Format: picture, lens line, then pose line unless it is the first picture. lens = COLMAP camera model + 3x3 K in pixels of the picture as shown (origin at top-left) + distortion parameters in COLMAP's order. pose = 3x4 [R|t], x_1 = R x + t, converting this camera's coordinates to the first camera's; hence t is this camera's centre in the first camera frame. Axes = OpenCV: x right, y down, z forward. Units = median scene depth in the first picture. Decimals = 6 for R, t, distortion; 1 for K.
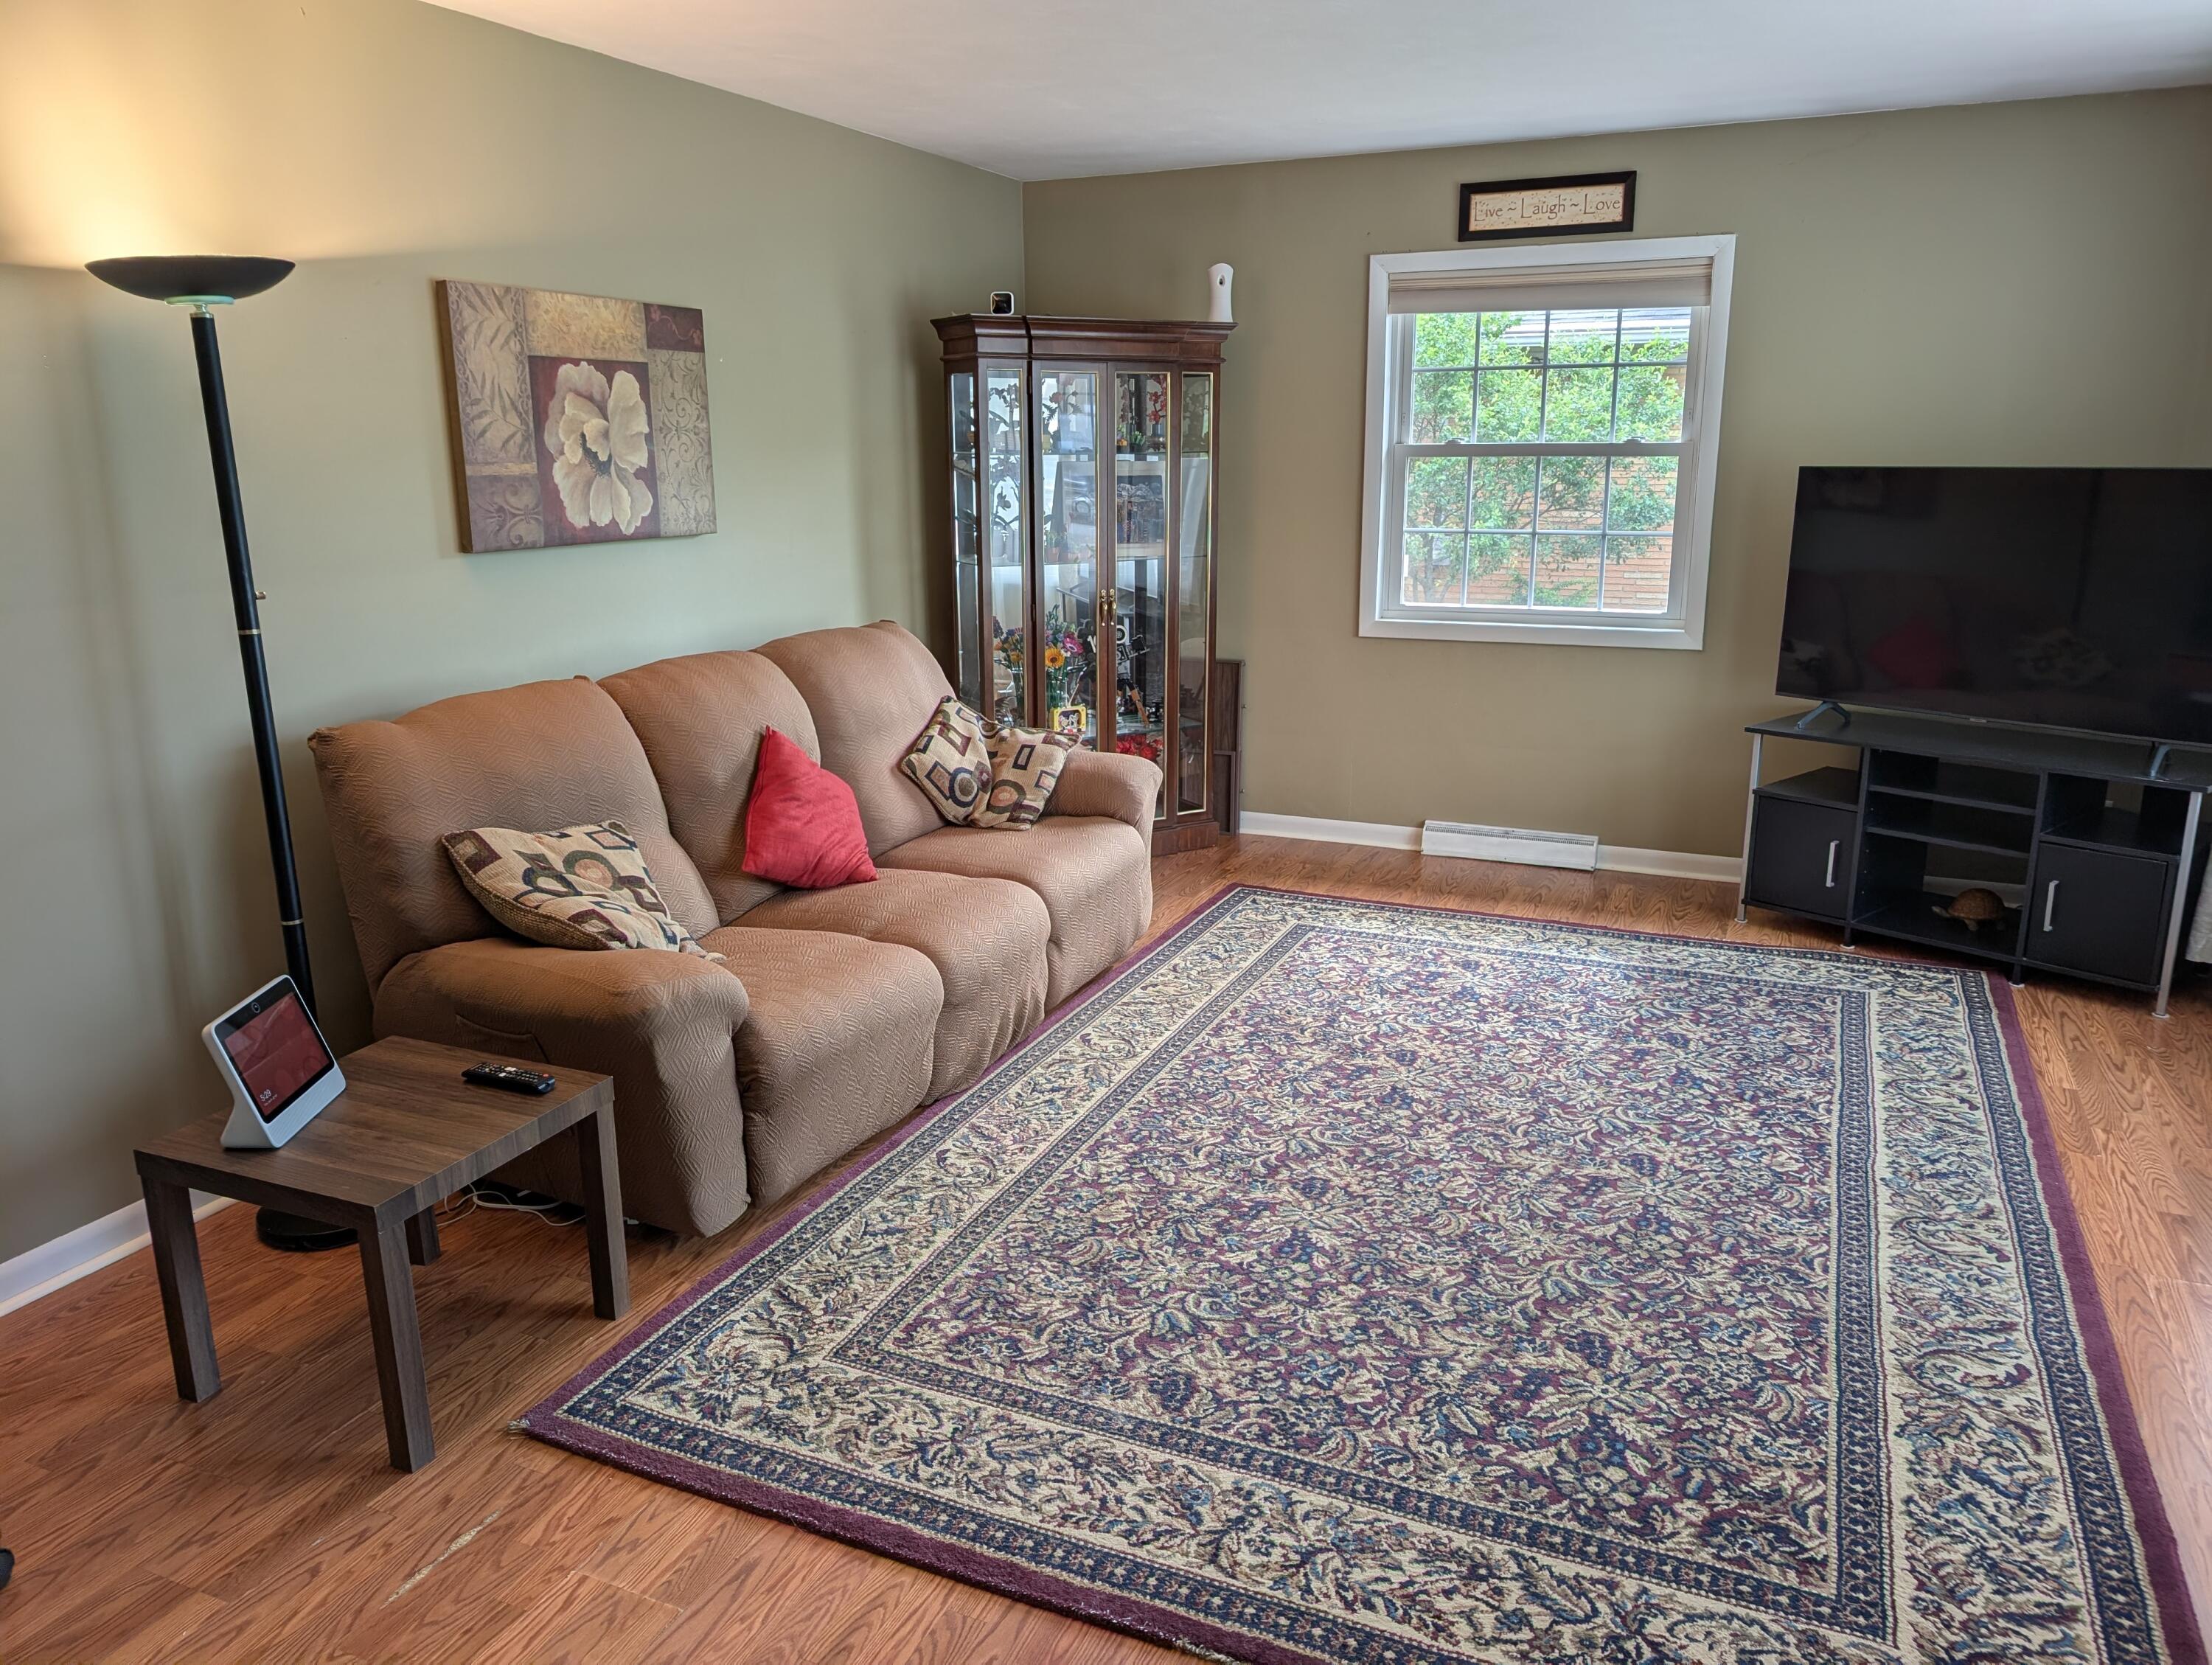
lens RADIAL K [[1602.7, 0, 1093.5], [0, 1602.7, 837.2], [0, 0, 1]] dist [0.015563, -0.019339]
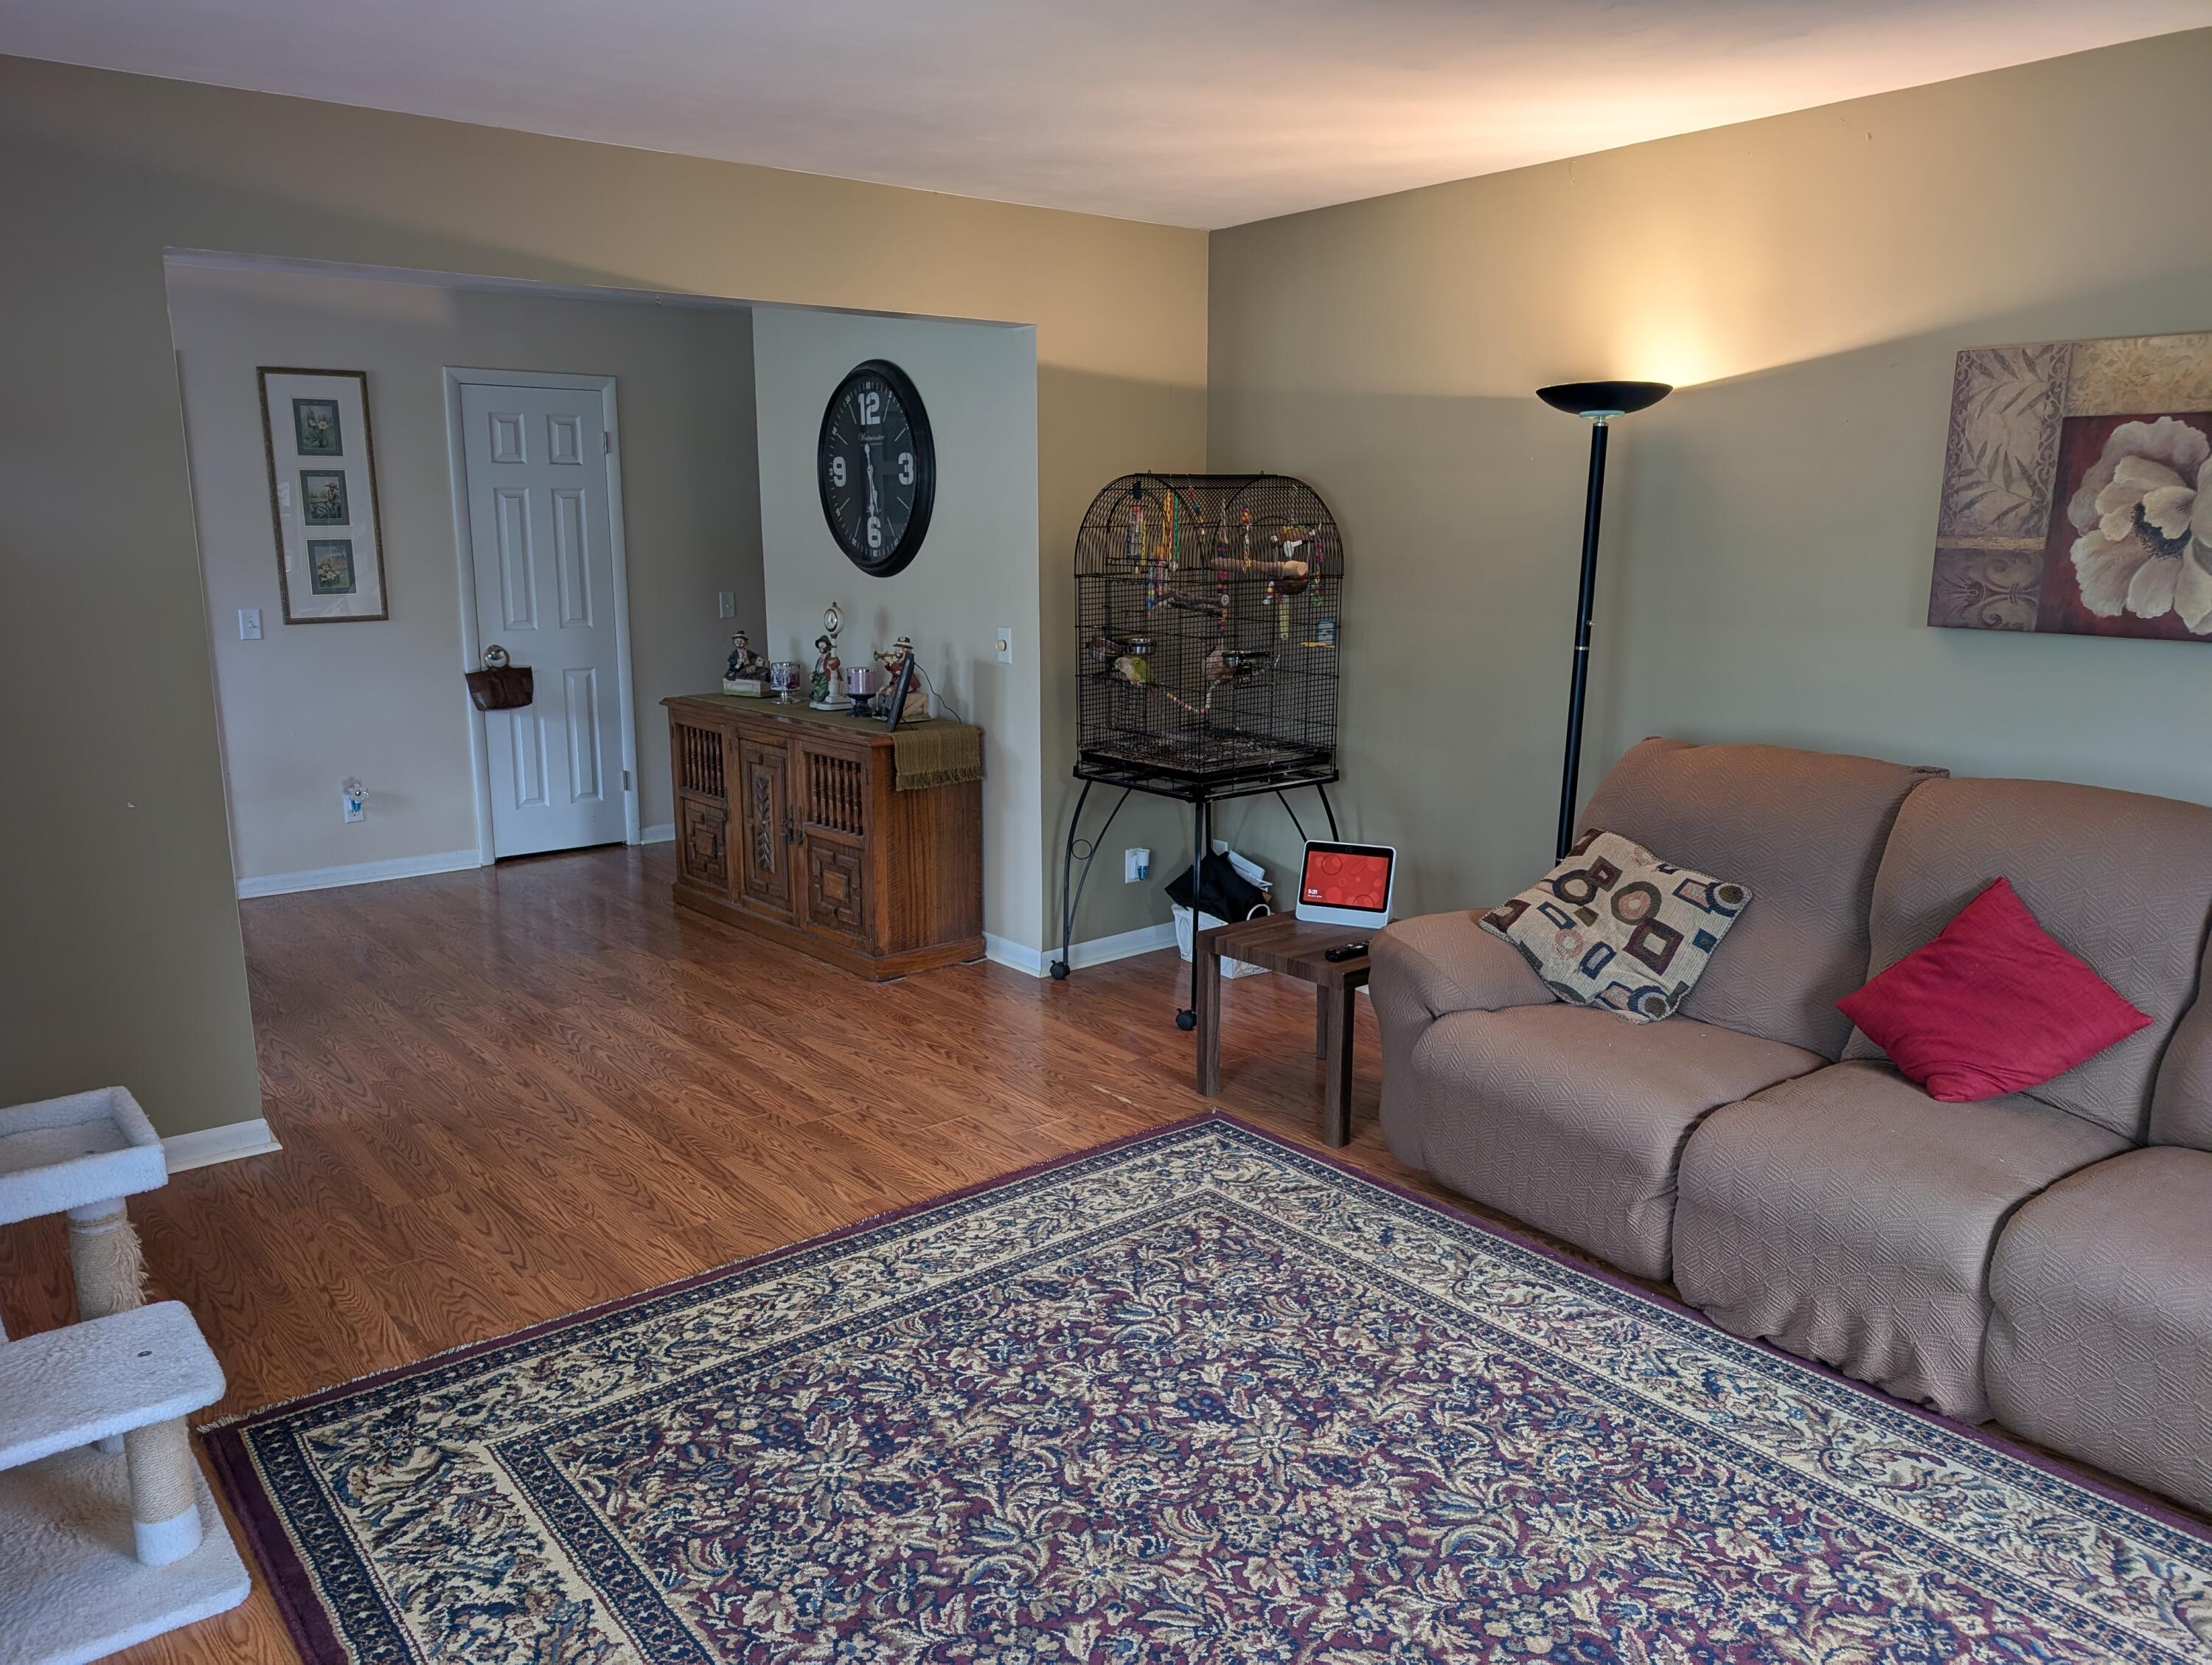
lens RADIAL K [[1602.7, 0, 1093.5], [0, 1602.7, 837.2], [0, 0, 1]] dist [0.015563, -0.019339]
pose [[-0.461318, 0.189552, -0.866750, 0.849877], [-0.206227, 0.927247, 0.312545, -0.302814], [0.862935, 0.322929, -0.388665, 1.150177]]
